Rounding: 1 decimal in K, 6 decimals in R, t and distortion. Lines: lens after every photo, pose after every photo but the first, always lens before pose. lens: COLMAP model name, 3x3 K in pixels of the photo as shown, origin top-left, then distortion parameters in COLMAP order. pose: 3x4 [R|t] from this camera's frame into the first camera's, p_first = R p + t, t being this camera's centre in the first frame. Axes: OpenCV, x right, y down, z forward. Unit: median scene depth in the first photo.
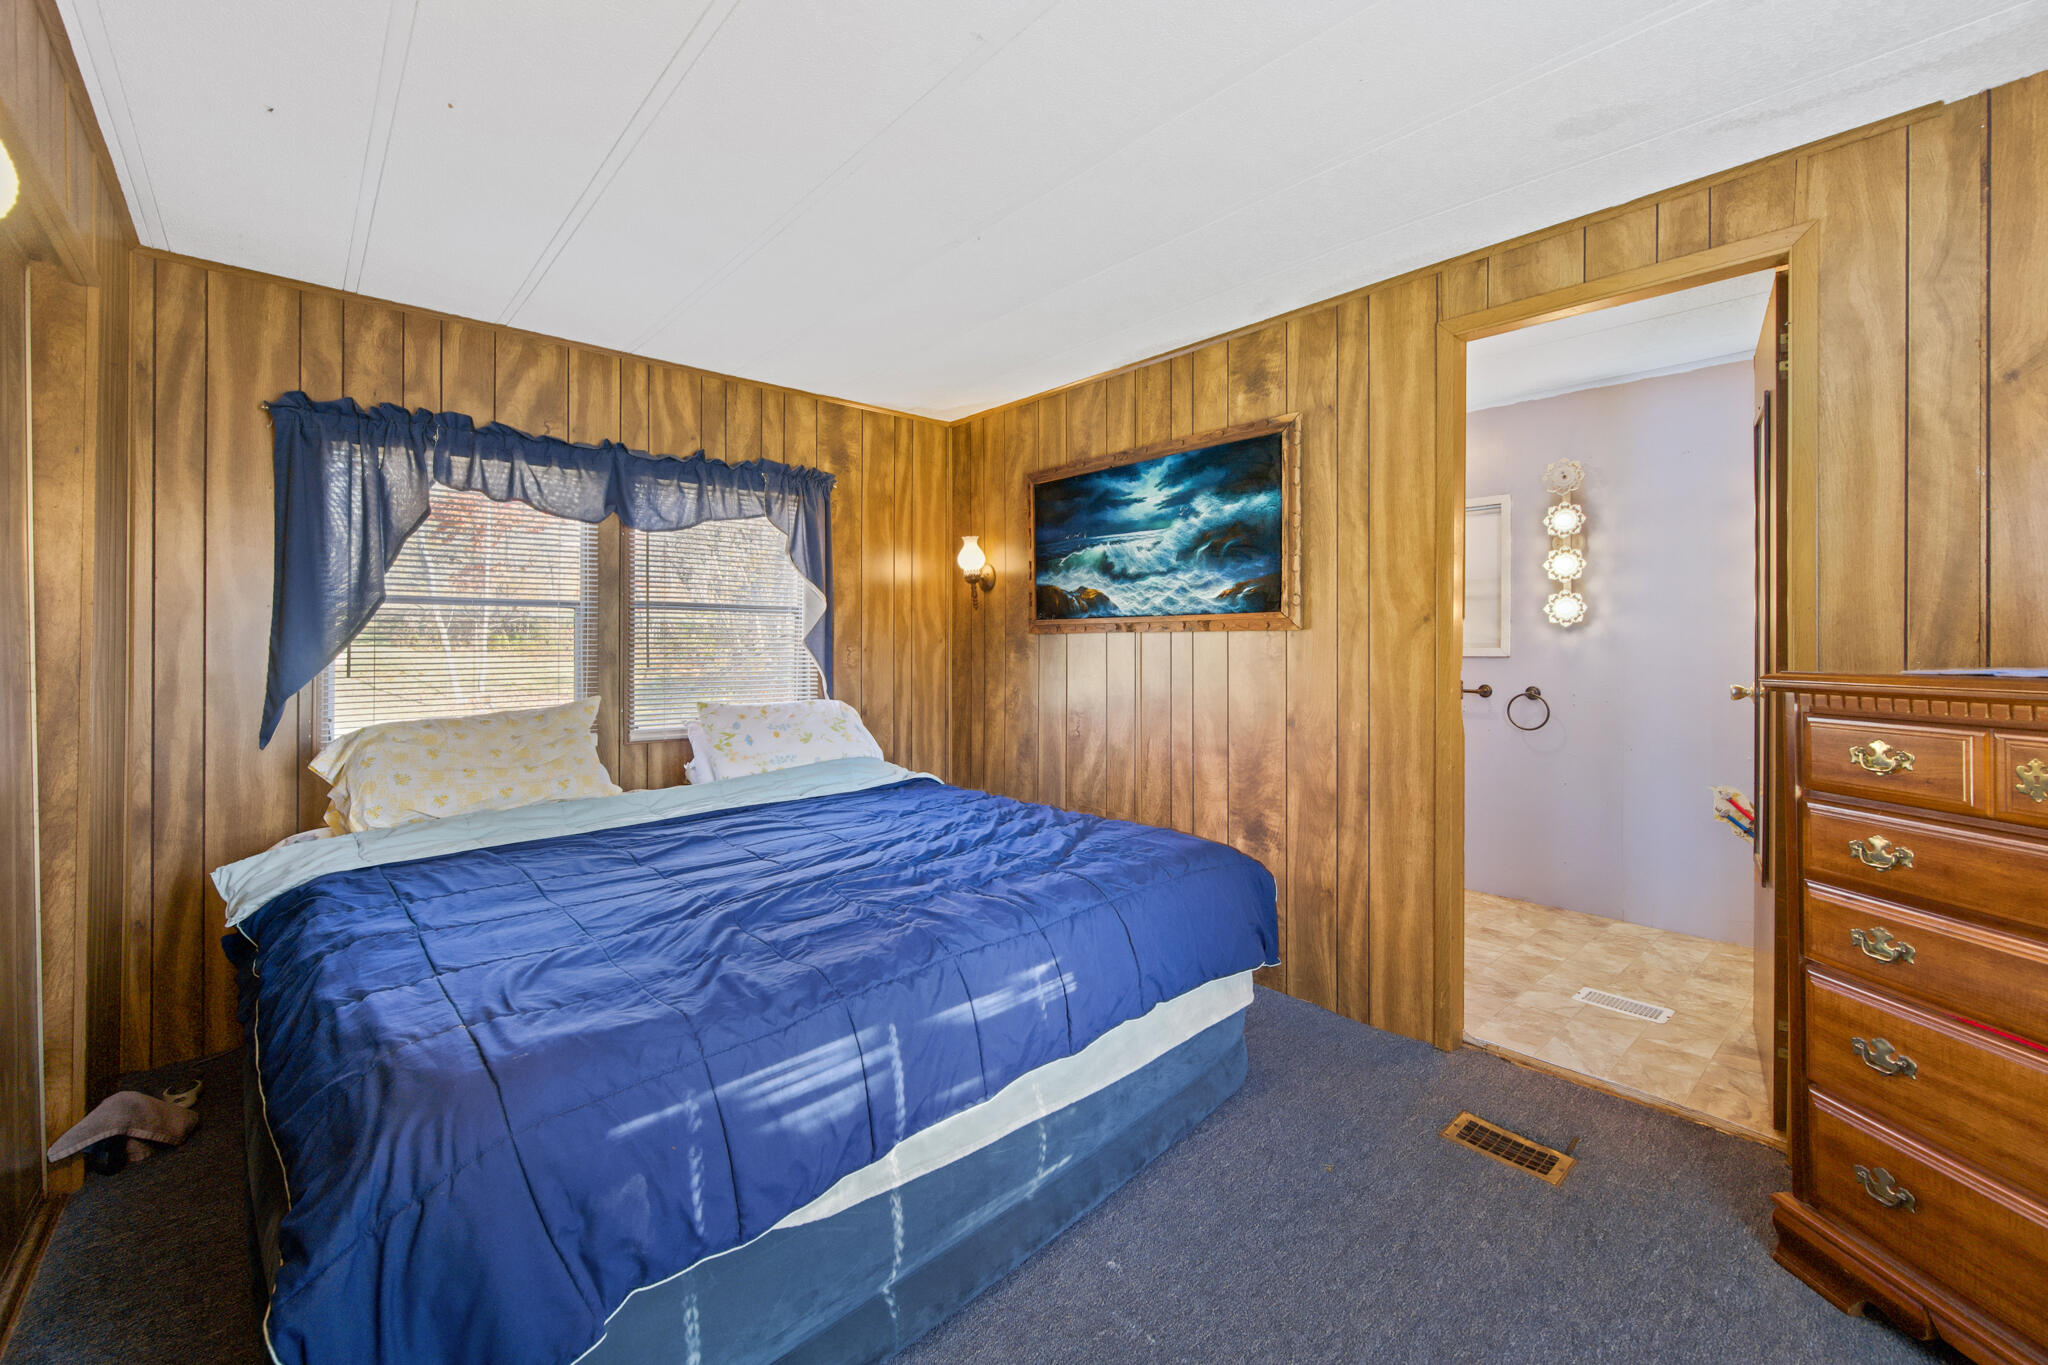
lens RADIAL K [[820.2, 0, 1019.7], [0, 820.2, 644.7], [0, 0, 1]] dist [-0.000711, -0.000274]
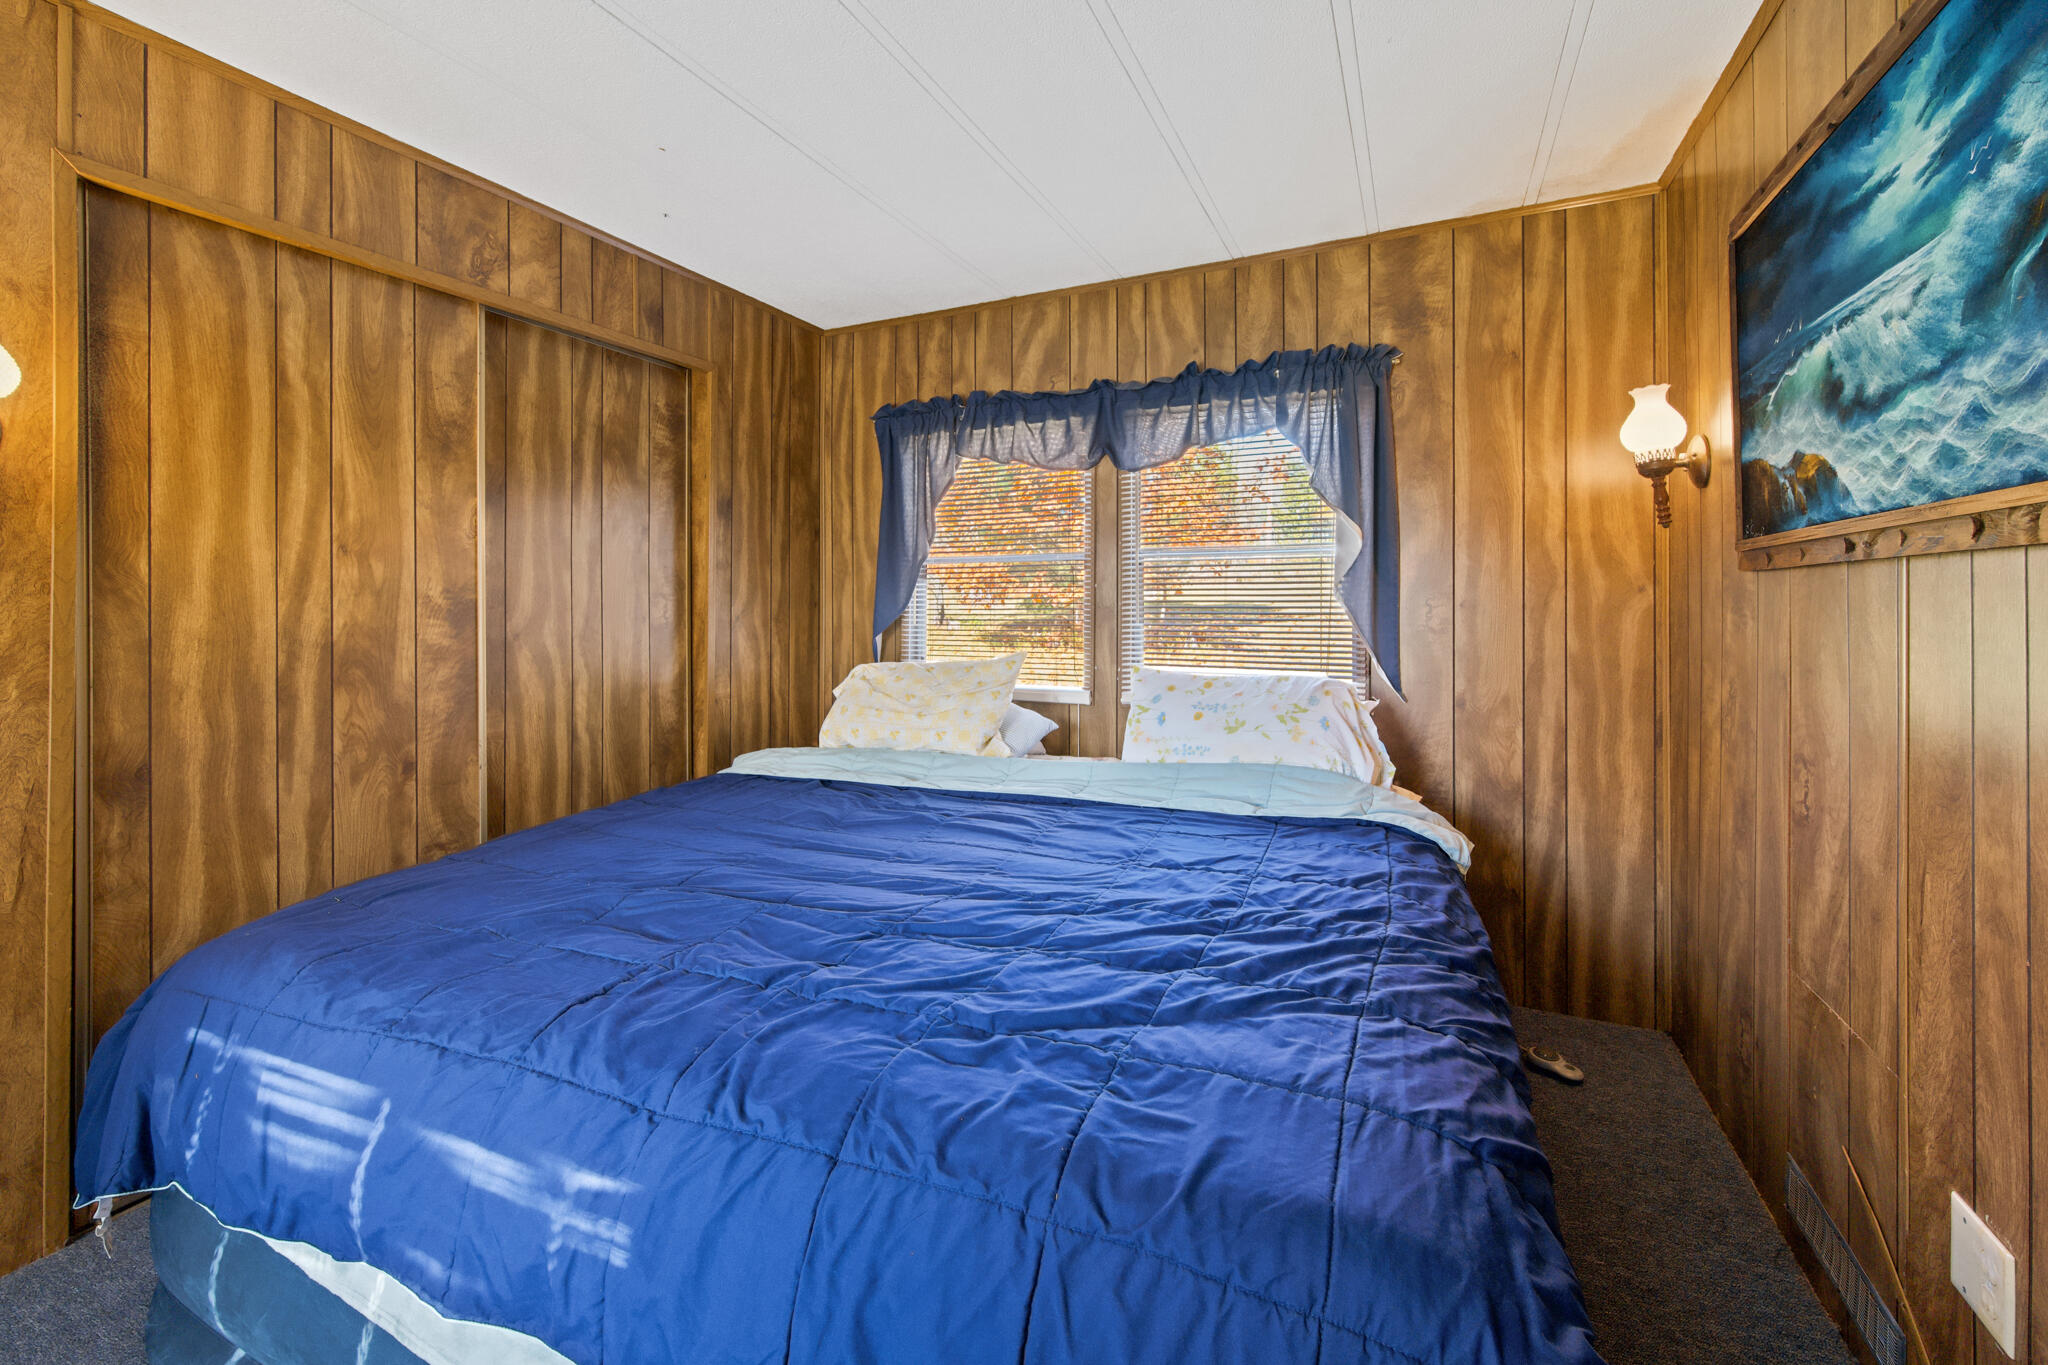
lens RADIAL K [[837.9, 0, 1022.0], [0, 837.9, 597.9], [0, 0, 1]] dist [0.002943, 0.000480]
pose [[0.396209, -0.003010, -0.918155, 0.325086], [0.003081, 0.999993, -0.001949, 0.001637], [0.918155, -0.002056, 0.396216, 0.510675]]
